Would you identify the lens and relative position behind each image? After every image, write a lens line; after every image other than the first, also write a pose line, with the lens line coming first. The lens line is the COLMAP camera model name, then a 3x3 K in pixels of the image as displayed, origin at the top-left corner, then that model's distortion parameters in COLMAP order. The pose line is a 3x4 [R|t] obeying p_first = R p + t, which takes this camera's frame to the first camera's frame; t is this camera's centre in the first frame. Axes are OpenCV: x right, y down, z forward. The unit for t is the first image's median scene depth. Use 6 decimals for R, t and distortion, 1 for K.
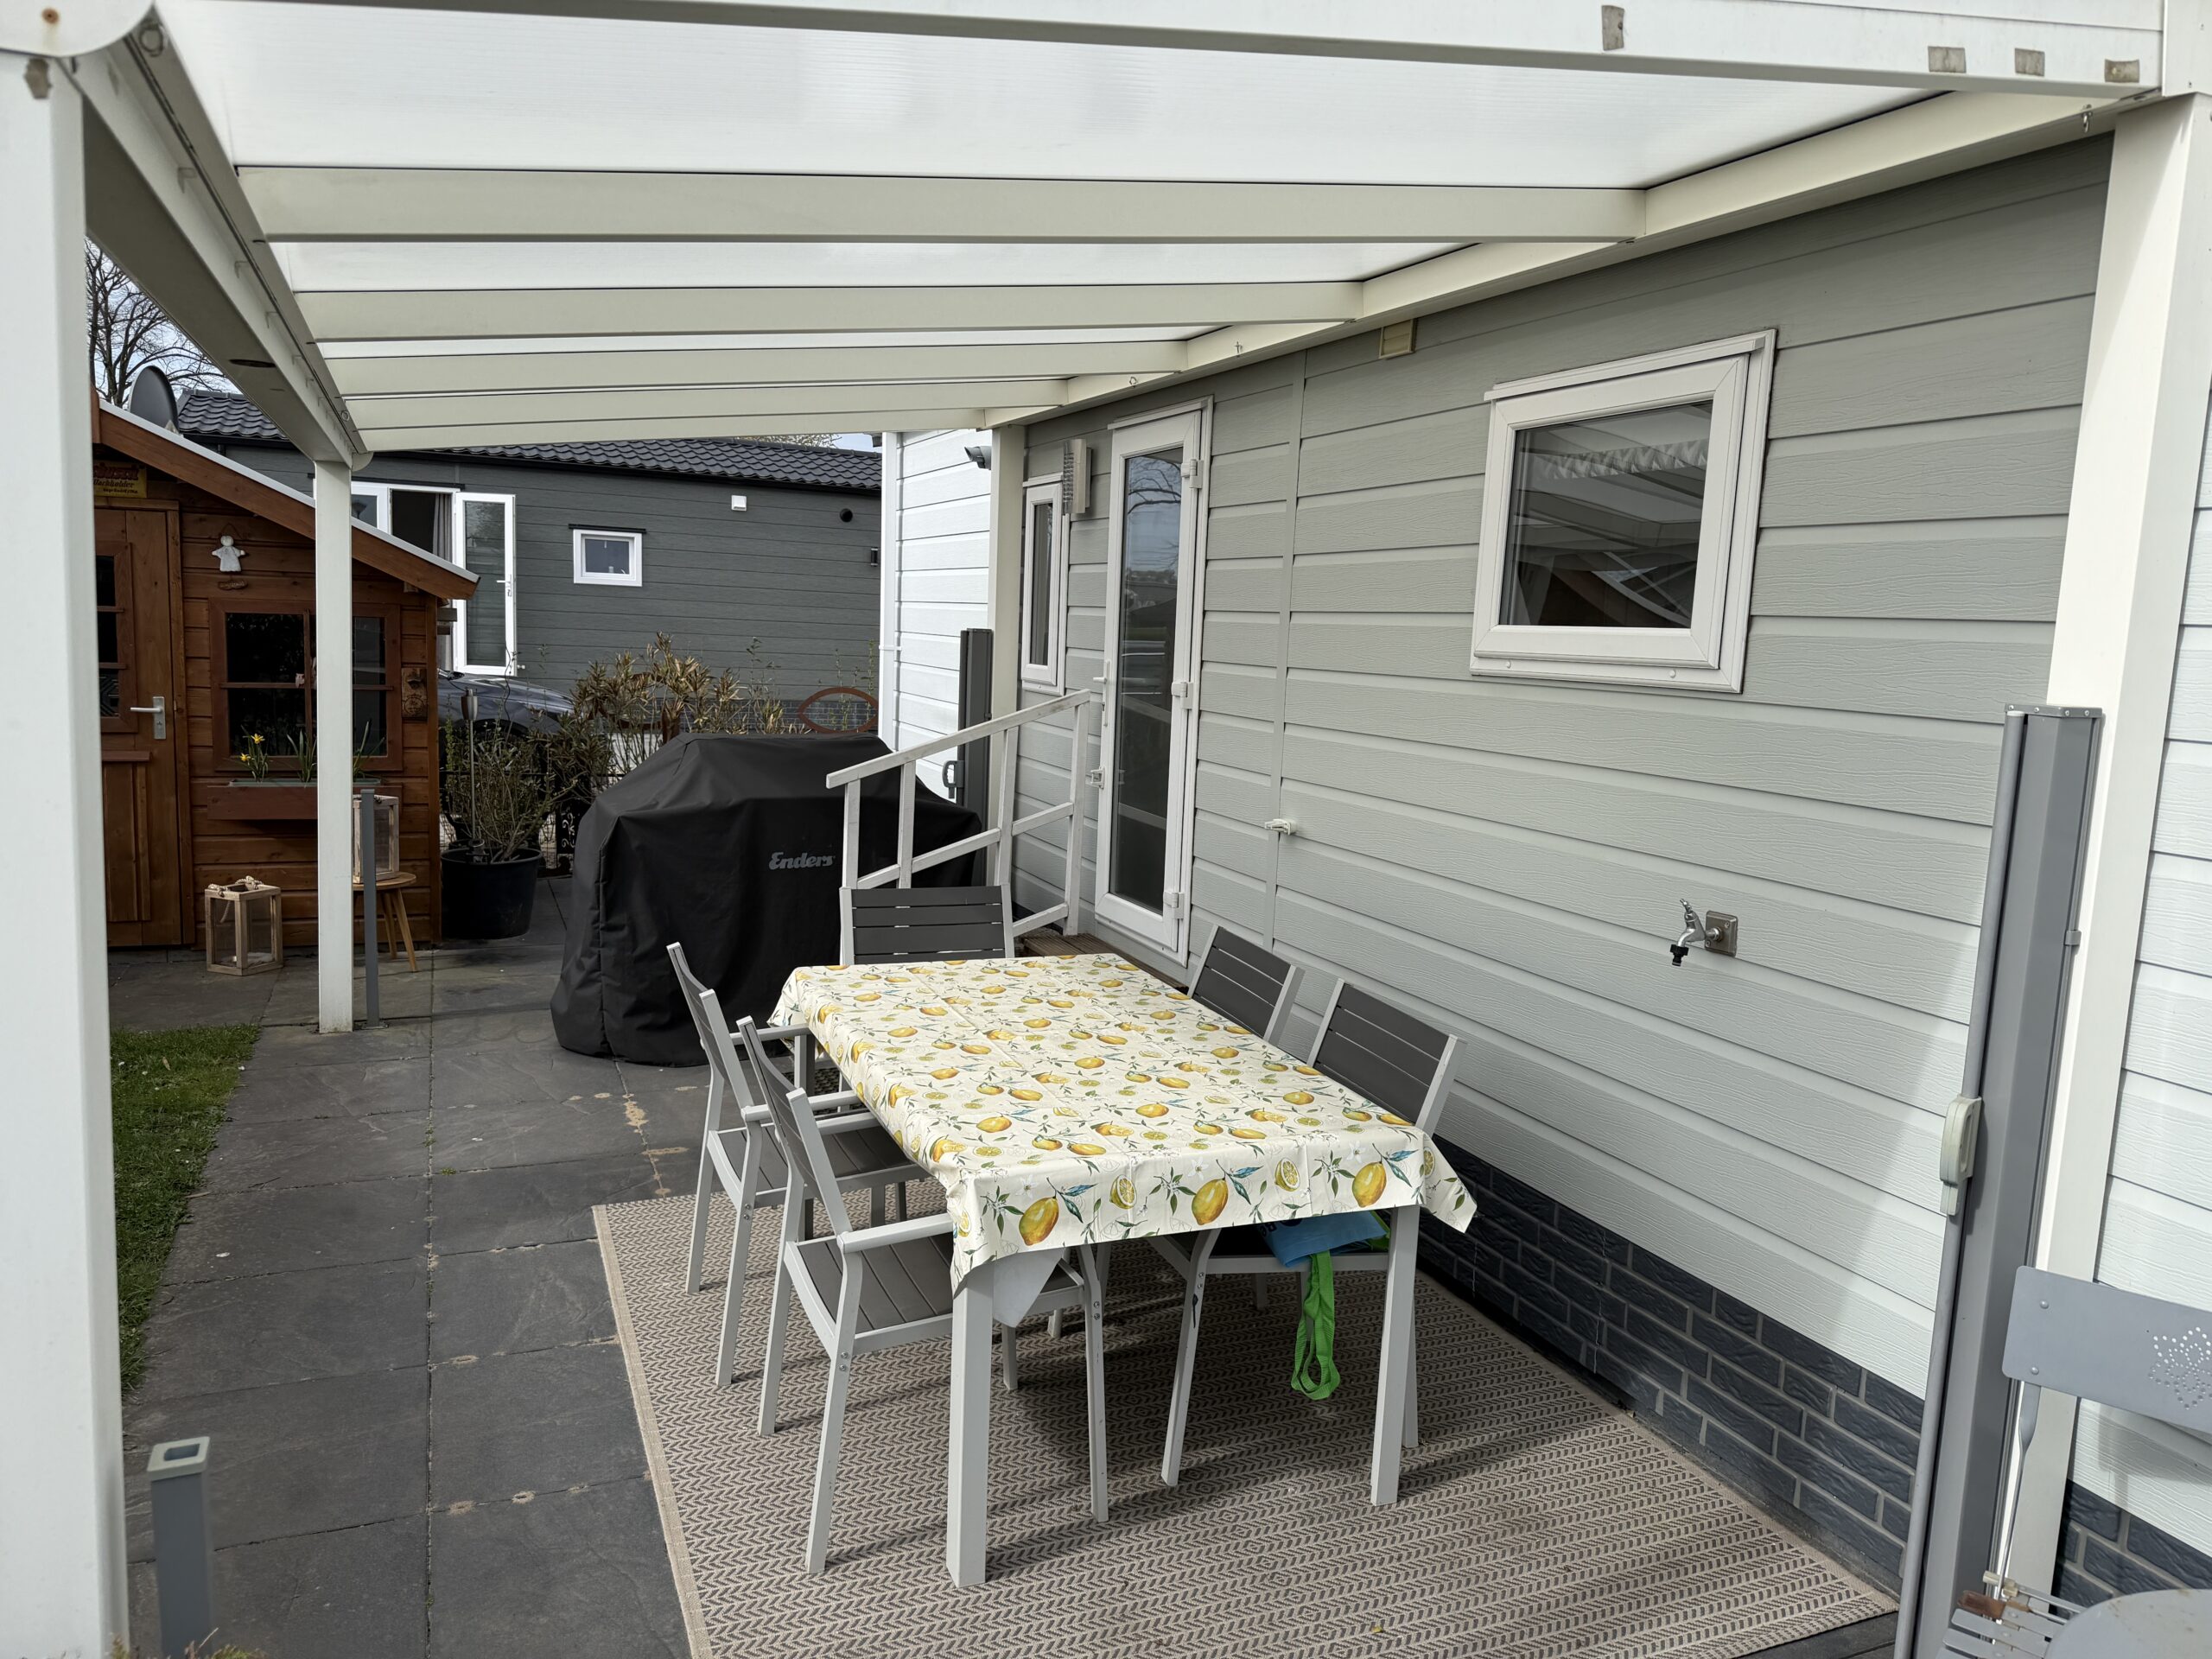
lens RADIAL K [[1529.7, 0, 1056.8], [0, 1529.7, 832.3], [0, 0, 1]] dist [0.072692, -0.089802]
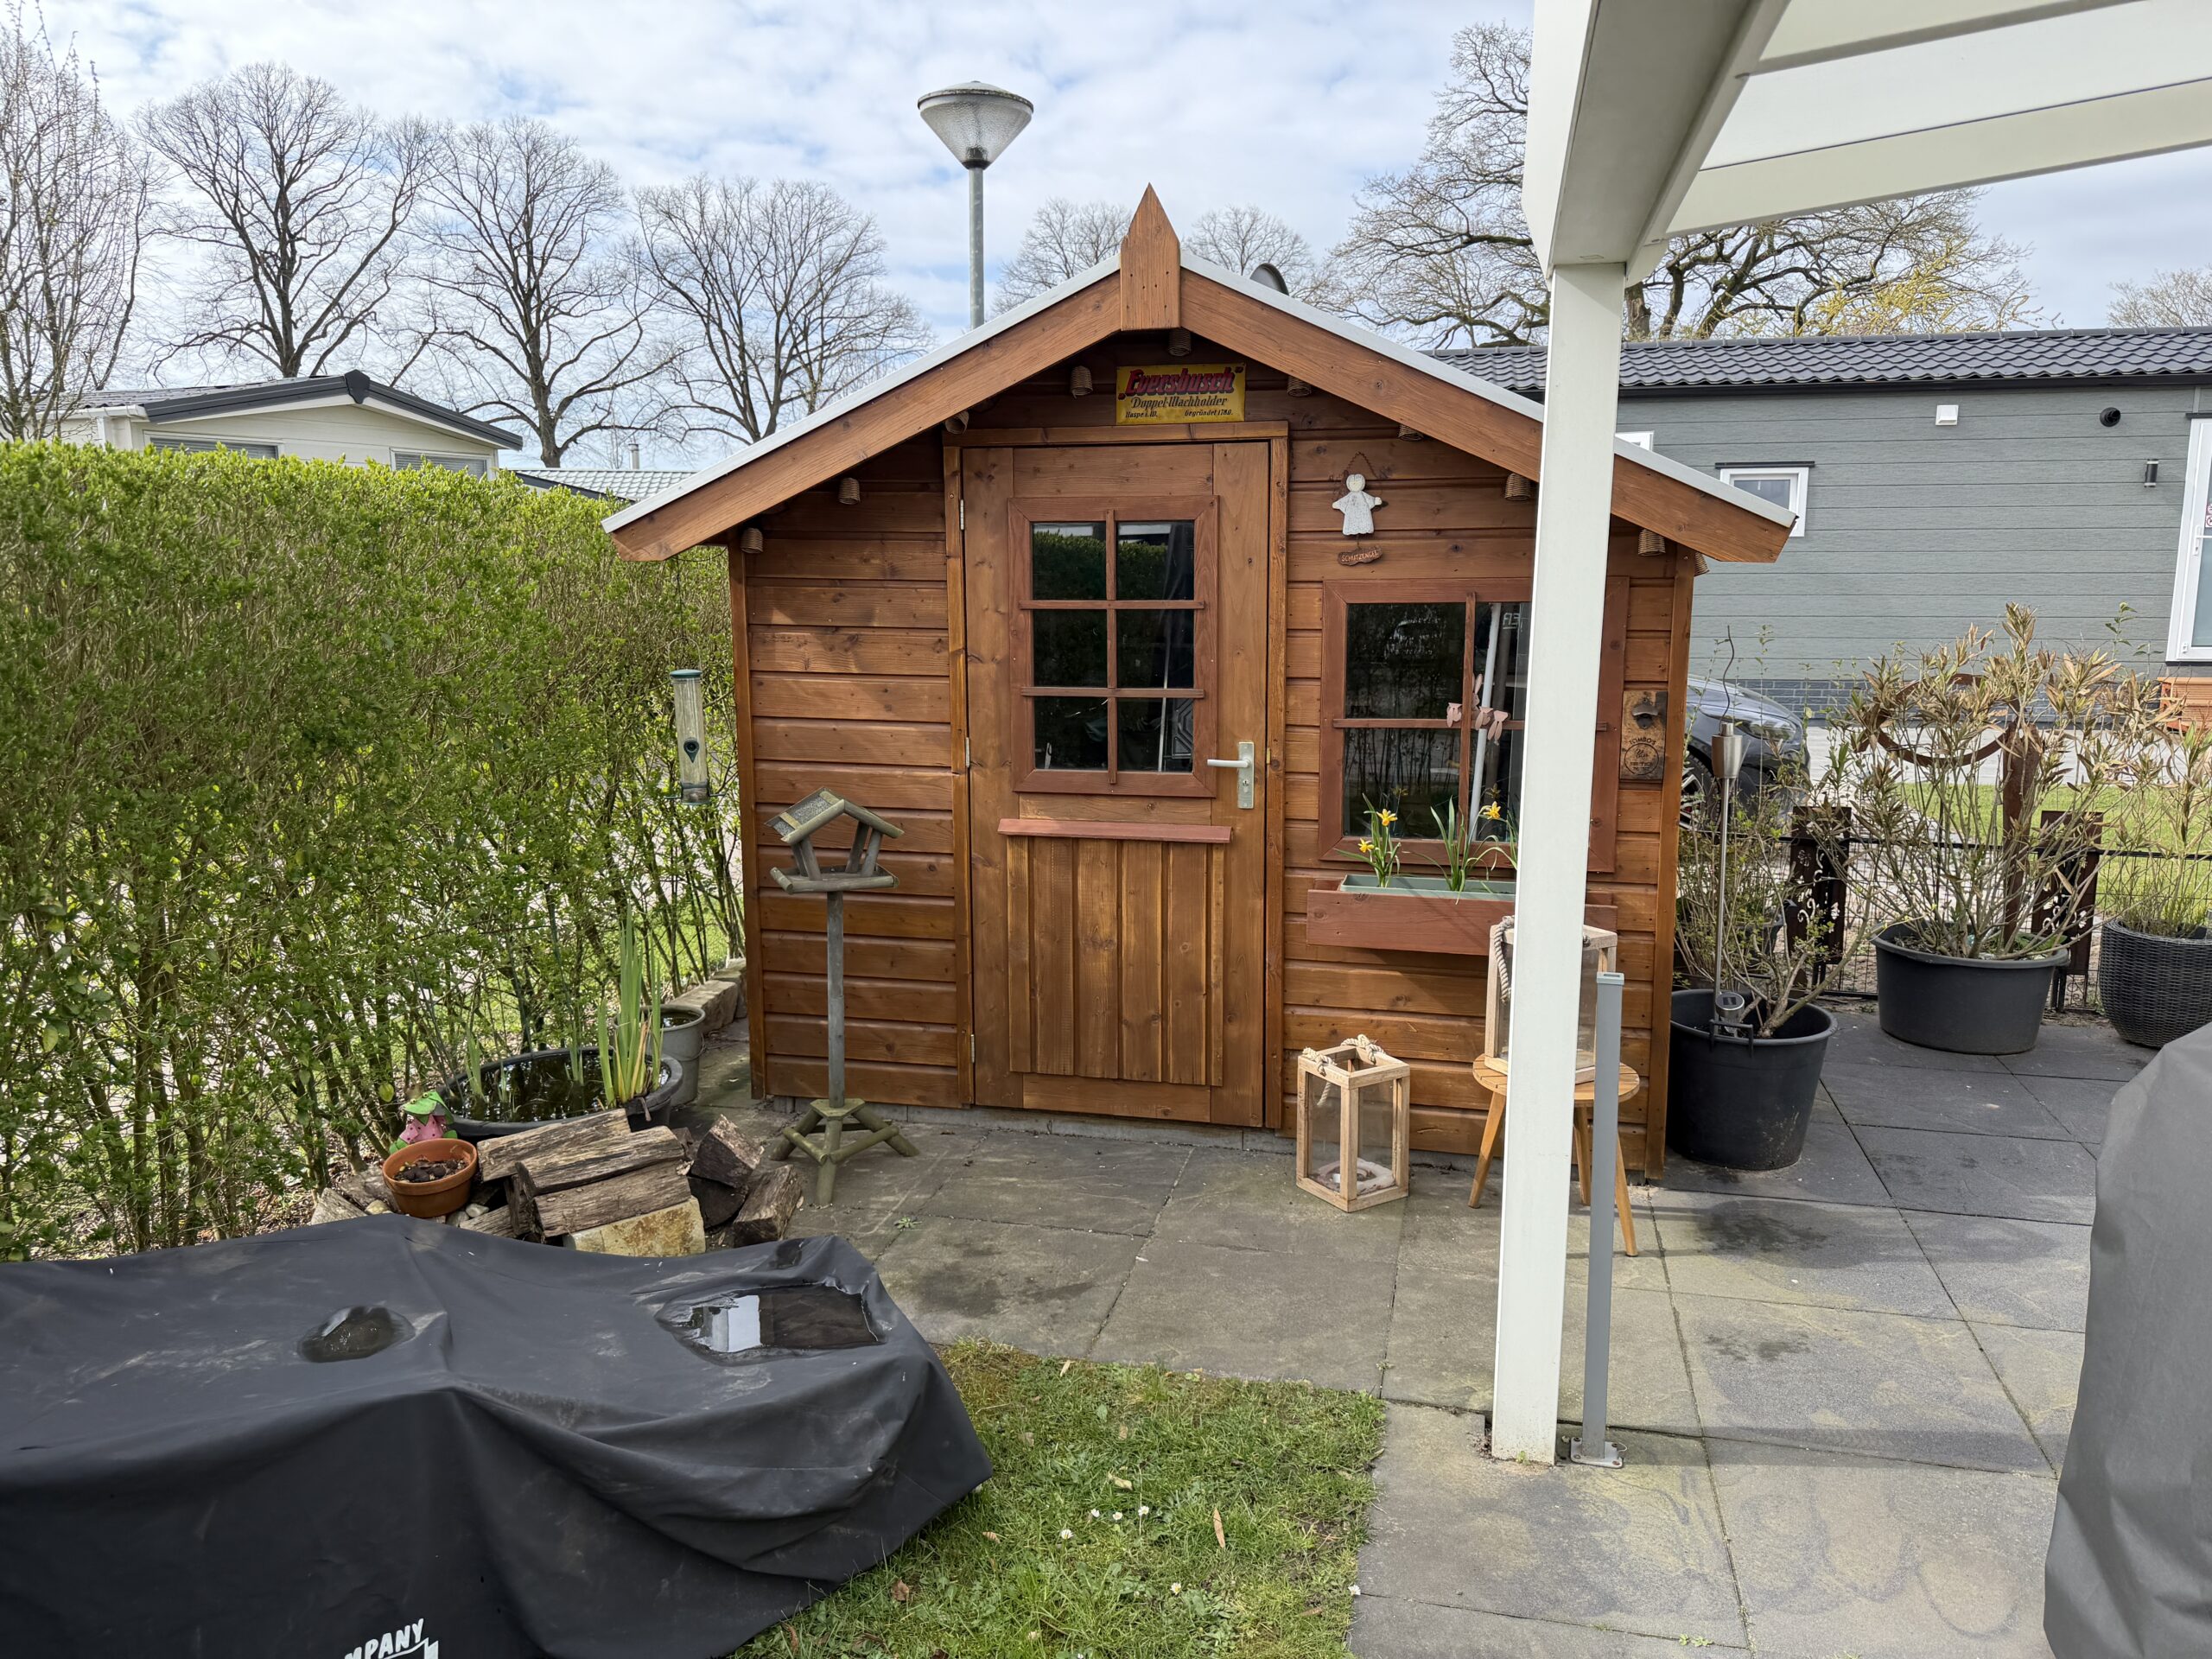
lens RADIAL K [[1572.3, 0, 1105.8], [0, 1572.3, 817.9], [0, 0, 1]] dist [0.006516, -0.007617]
pose [[0.812527, 0.042715, -0.581357, -0.250064], [-0.036635, 0.999082, 0.022205, -0.067815], [0.581772, 0.003256, 0.813346, 0.443019]]
